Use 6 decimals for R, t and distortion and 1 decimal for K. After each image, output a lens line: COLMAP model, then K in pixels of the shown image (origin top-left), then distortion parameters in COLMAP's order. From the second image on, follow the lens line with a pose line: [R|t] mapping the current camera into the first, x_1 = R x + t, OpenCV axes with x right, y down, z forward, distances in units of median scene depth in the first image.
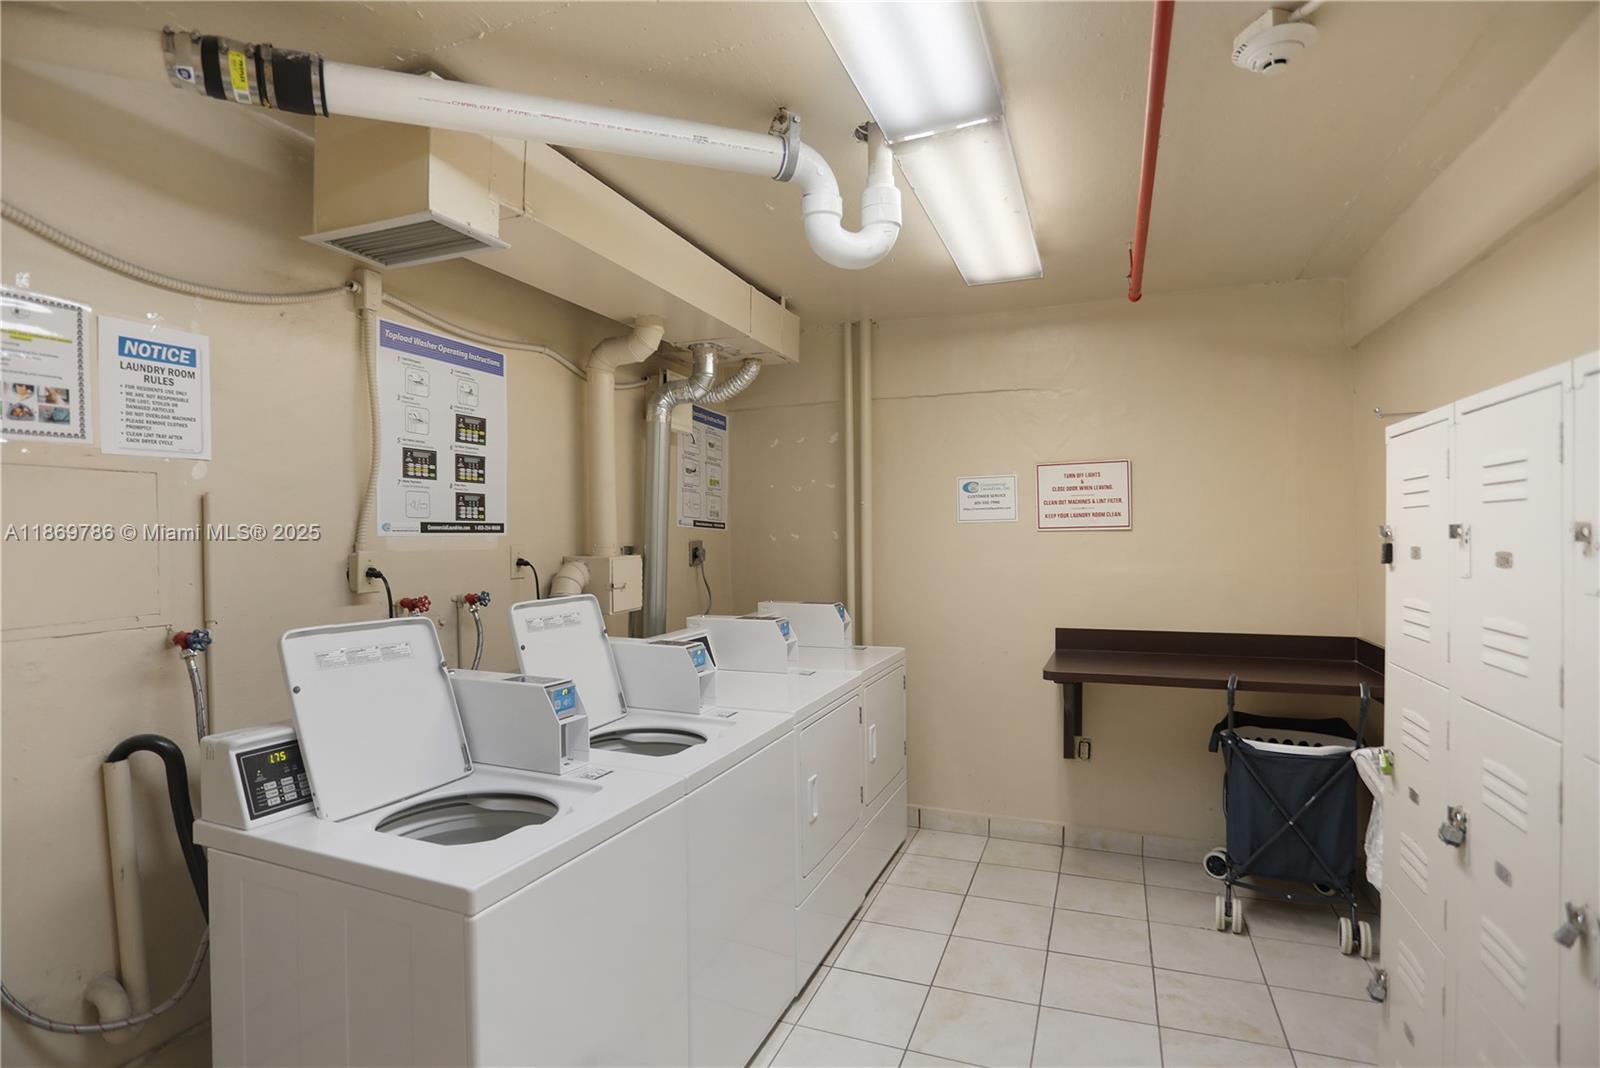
lens RADIAL K [[814.6, 0, 791.8], [0, 814.6, 537.4], [0, 0, 1]] dist [-0.018576, 0.002586]
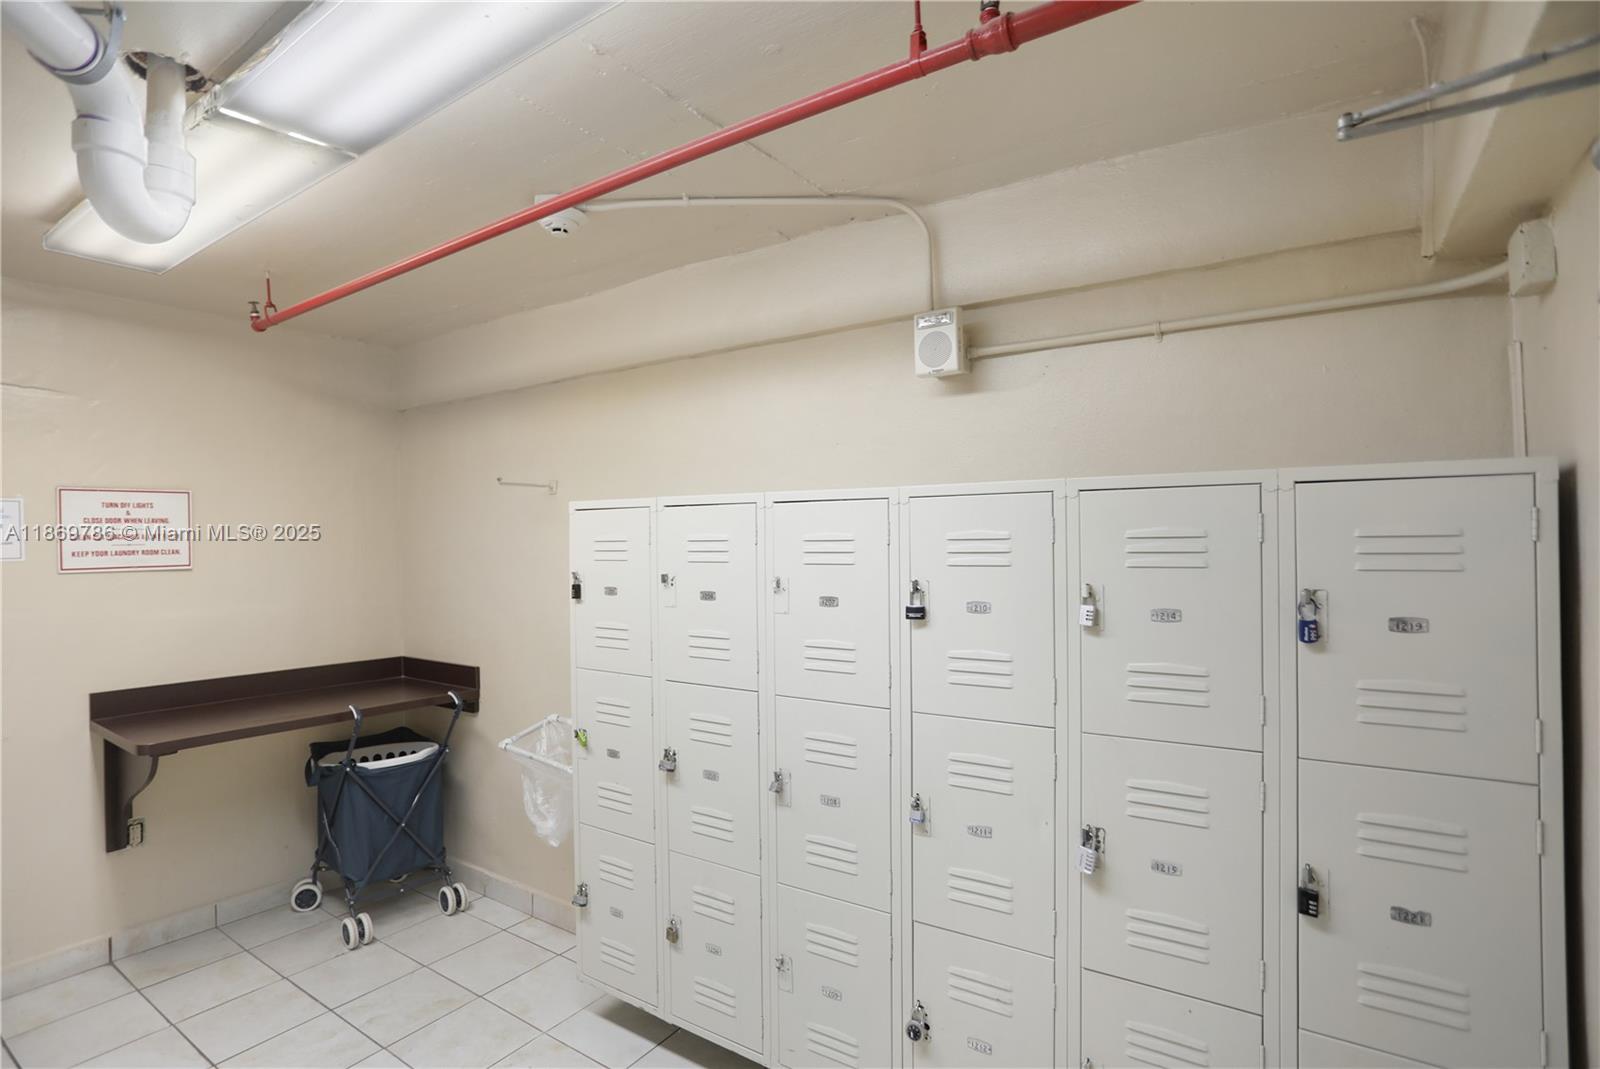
lens RADIAL K [[814.6, 0, 789.7], [0, 814.6, 537.0], [0, 0, 1]] dist [-0.018576, 0.002586]
pose [[0.235220, 0.009223, 0.971898, -0.302835], [0.009646, 0.999884, -0.011823, -0.029348], [-0.971894, 0.012156, 0.235104, 0.155796]]
